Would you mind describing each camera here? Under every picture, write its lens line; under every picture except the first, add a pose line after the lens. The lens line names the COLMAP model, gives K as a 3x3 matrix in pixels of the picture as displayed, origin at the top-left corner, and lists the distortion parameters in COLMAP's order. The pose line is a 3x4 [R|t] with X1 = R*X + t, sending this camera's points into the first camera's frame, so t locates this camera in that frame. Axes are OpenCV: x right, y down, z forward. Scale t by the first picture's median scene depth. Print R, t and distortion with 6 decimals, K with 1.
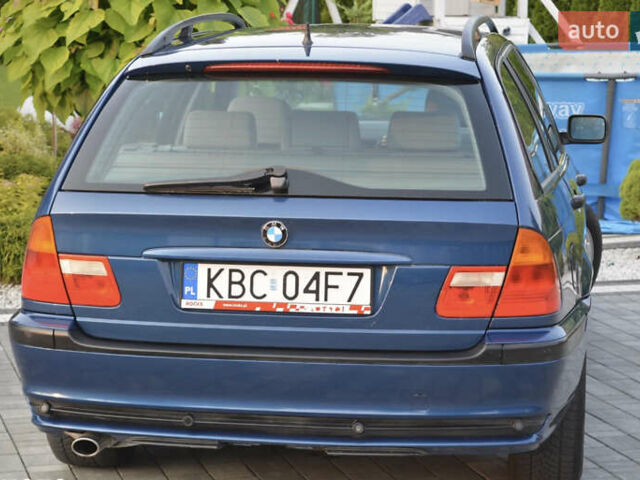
lens RADIAL K [[1666.3, 0, 320.0], [0, 1666.3, 240.0], [0, 0, 1]] dist [0.061031, 0.333121]
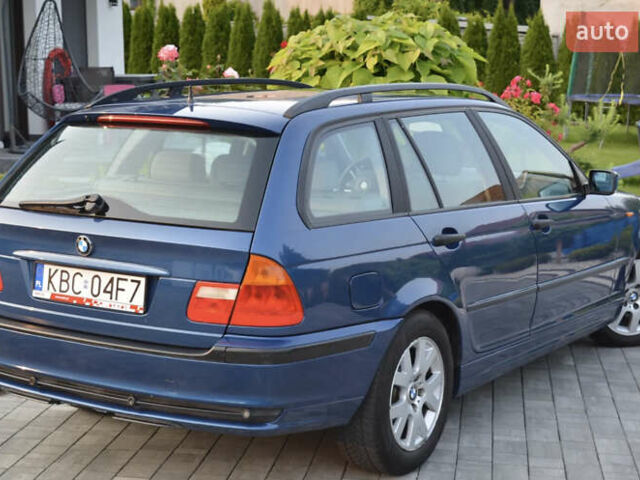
lens RADIAL K [[1302.3, 0, 320.0], [0, 1302.3, 240.0], [0, 0, 1]] dist [0.039718, 0.125899]
pose [[0.906161, 0.066798, -0.417623, 0.564274], [-0.071458, 0.997433, 0.004487, -0.025729], [0.416851, 0.025777, 0.908609, 0.143743]]
